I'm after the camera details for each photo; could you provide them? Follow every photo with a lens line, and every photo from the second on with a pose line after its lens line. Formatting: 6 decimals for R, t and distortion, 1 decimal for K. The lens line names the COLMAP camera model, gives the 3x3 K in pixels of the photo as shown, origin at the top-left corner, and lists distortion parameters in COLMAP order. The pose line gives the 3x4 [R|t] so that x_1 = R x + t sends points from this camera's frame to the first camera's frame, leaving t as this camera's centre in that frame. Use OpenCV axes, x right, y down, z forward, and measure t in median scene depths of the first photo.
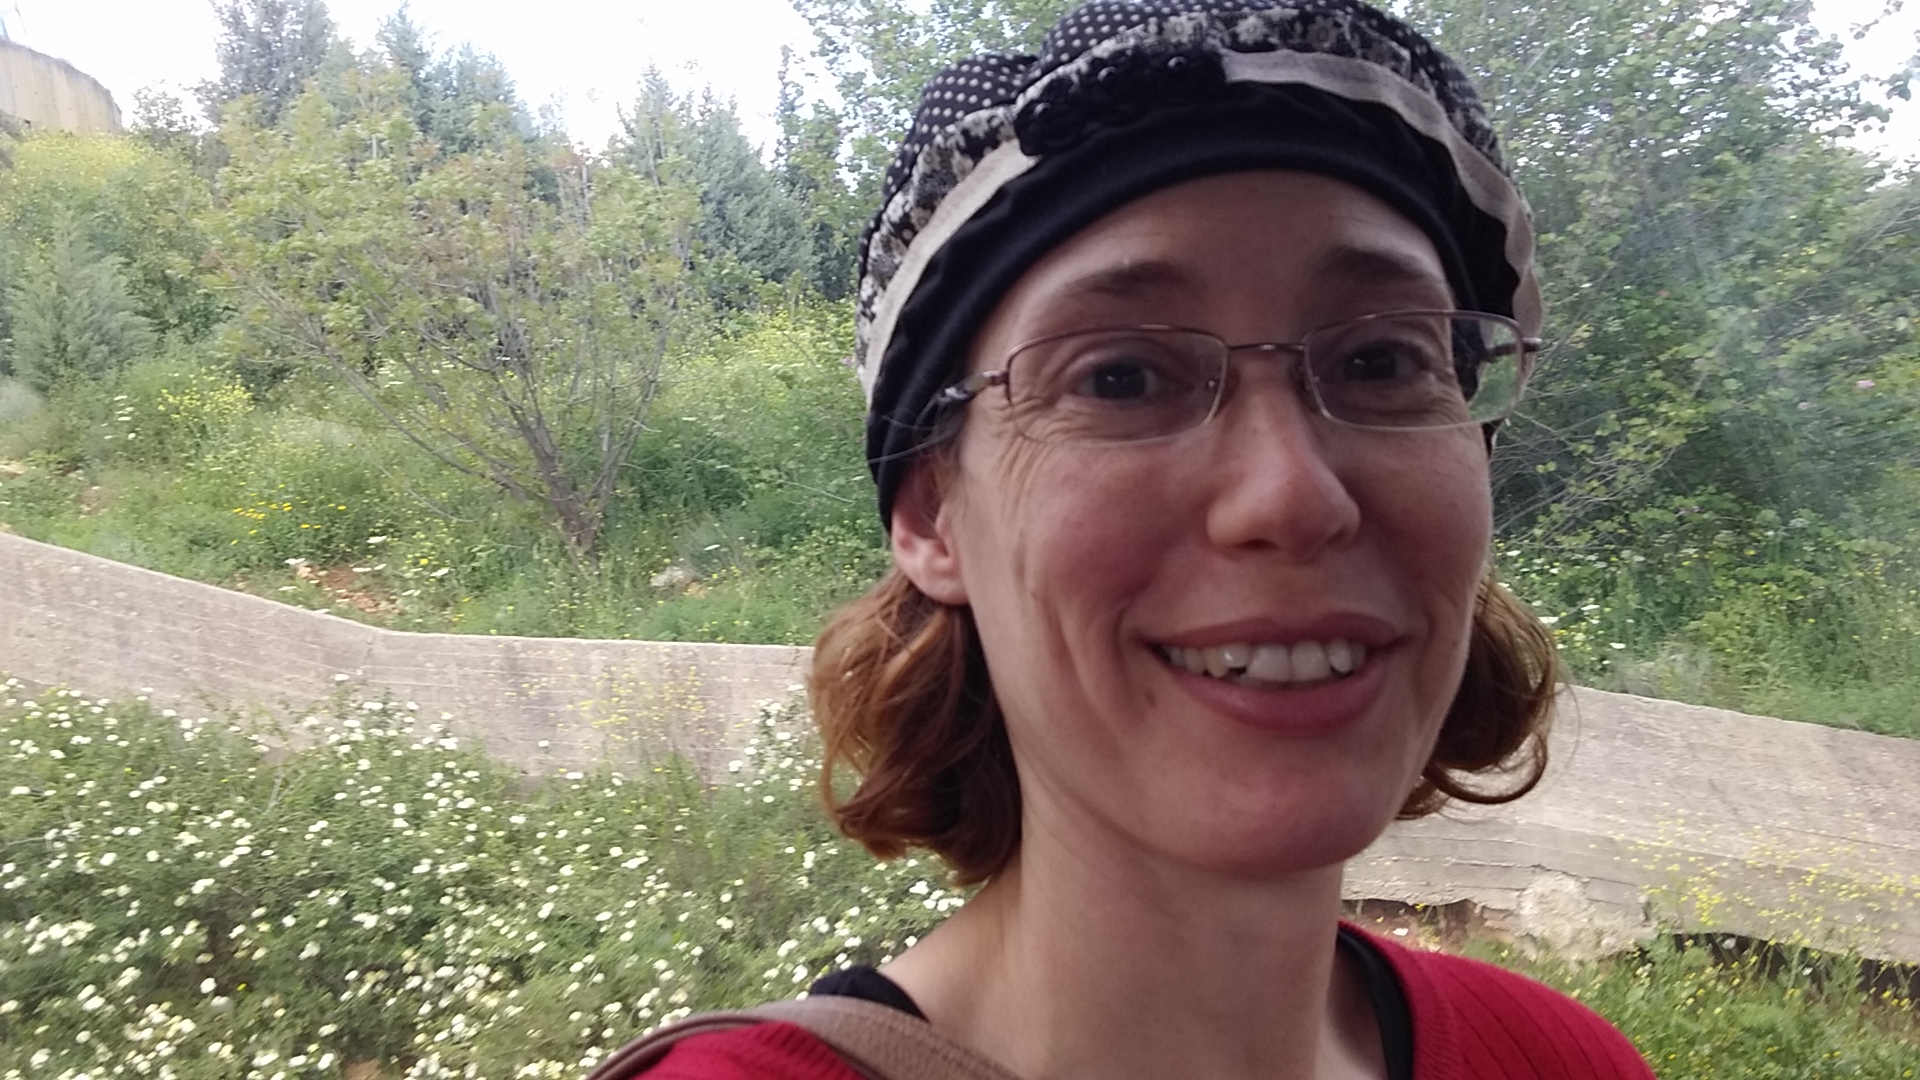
lens RADIAL K [[1719.8, 0, 960.0], [0, 1719.8, 540.0], [0, 0, 1]] dist [-0.008678, -0.002015]
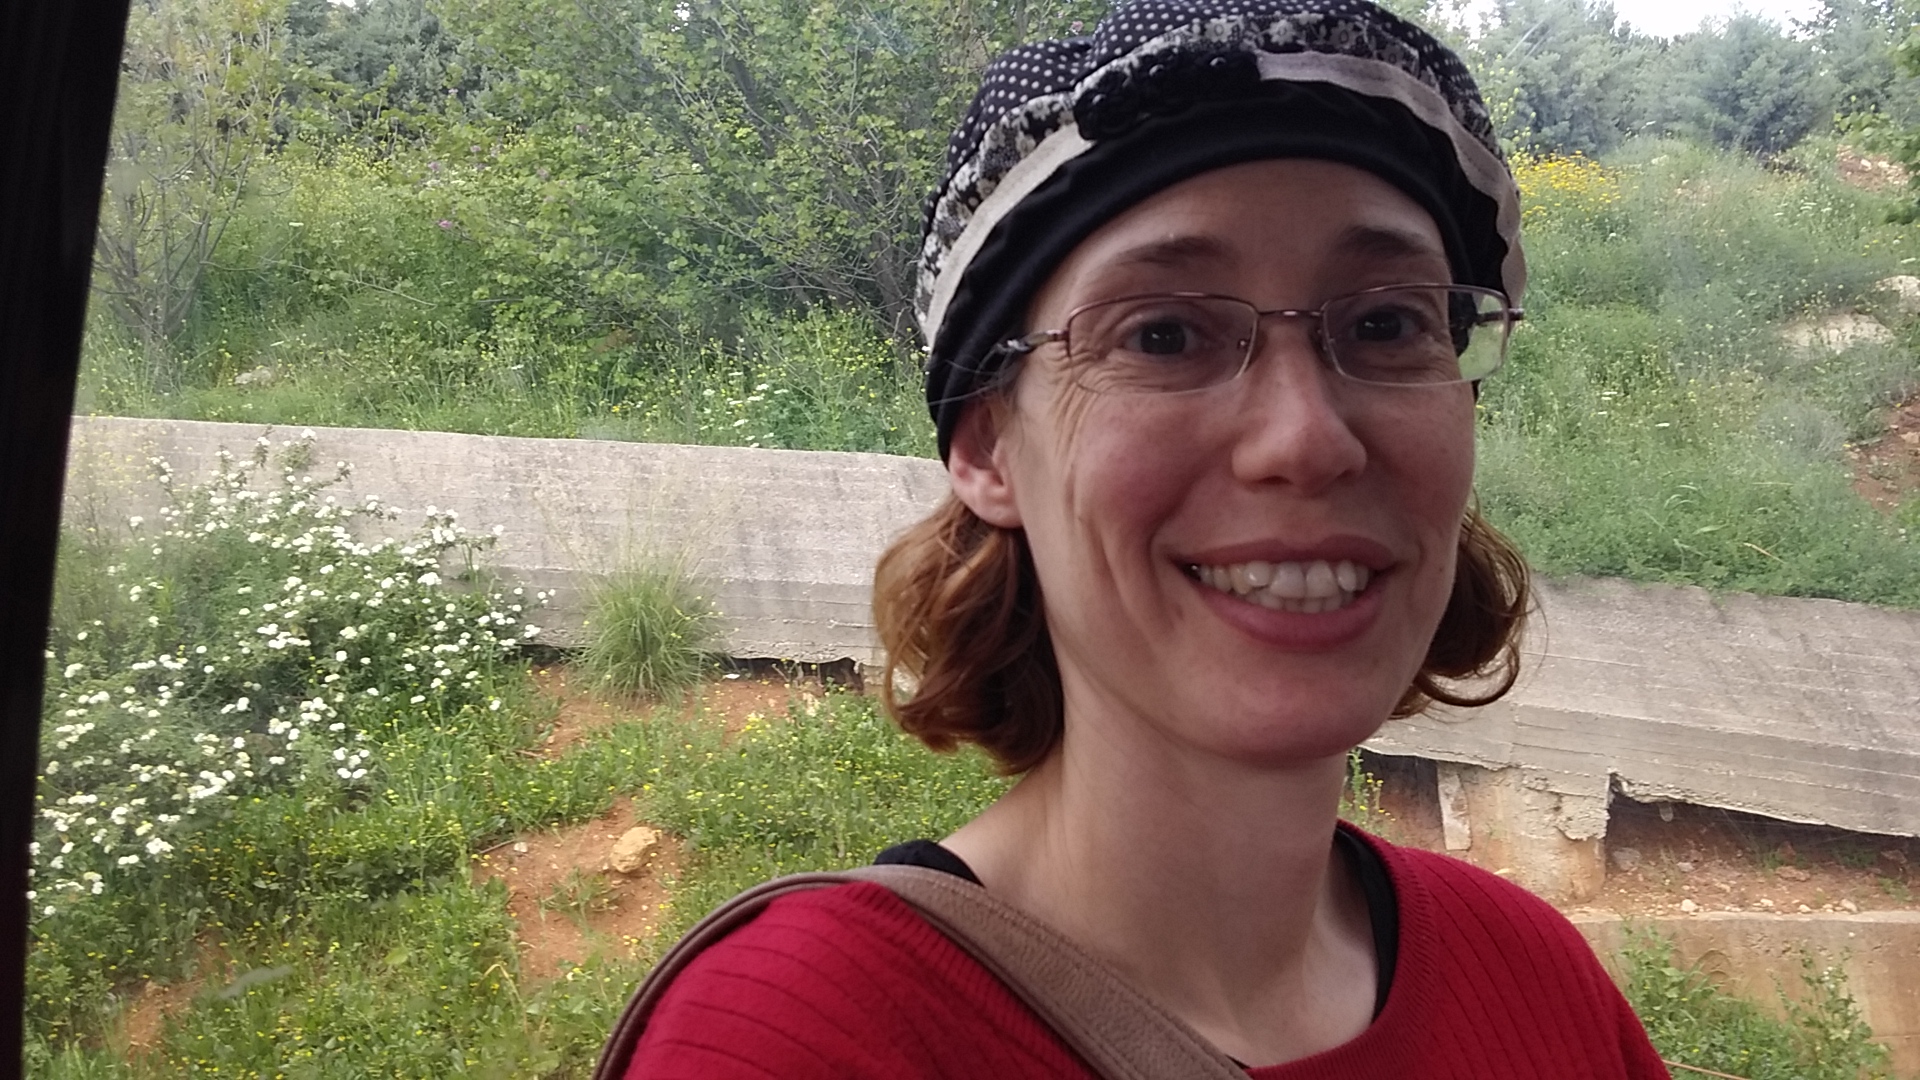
lens RADIAL K [[1778.9, 0, 965.3], [0, 1778.9, 530.5], [0, 0, 1]] dist [0.006782, 0.003637]
pose [[0.999650, 0.014936, 0.021833, -0.061458], [-0.015842, 0.998994, 0.041942, -0.010547], [-0.021184, -0.042273, 0.998881, -0.192835]]
